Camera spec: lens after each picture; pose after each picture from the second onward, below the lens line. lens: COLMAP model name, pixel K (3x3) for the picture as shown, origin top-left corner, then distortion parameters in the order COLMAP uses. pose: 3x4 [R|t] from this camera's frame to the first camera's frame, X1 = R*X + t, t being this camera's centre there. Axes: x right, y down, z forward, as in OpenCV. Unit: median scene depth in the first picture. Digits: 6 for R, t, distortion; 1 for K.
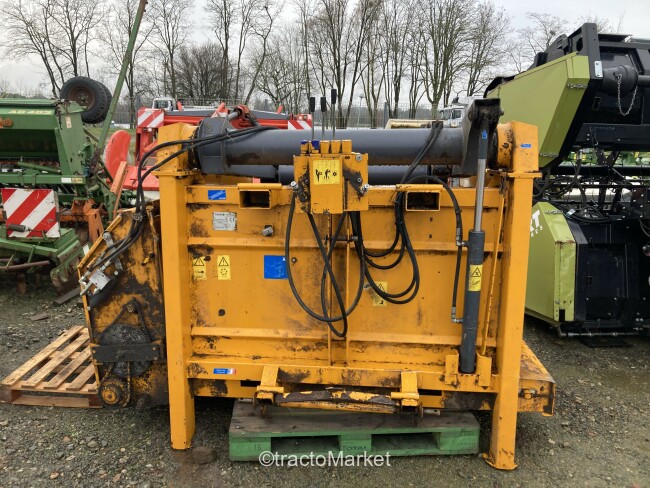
lens RADIAL K [[519.4, 0, 325.0], [0, 519.4, 244.0], [0, 0, 1]] dist [0.004139, -0.001293]
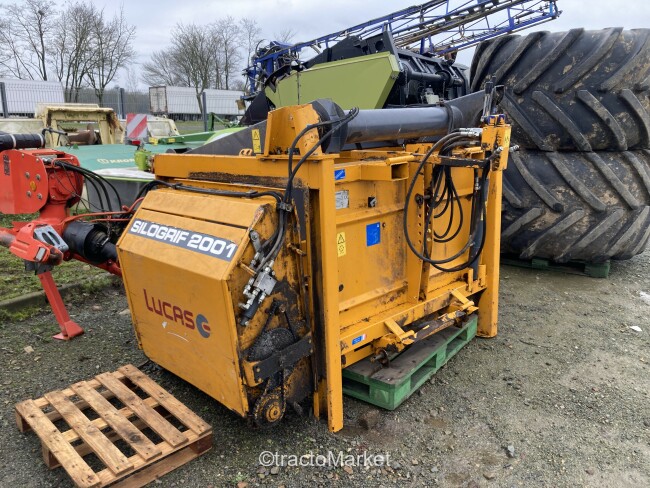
lens RADIAL K [[537.7, 0, 325.0], [0, 537.7, 244.0], [0, 0, 1]] dist [0.003029, -0.021306]
pose [[0.656349, -0.201207, 0.727133, -1.008124], [0.188564, 0.976944, 0.100125, -0.070090], [-0.730513, 0.071394, 0.679156, 0.289036]]
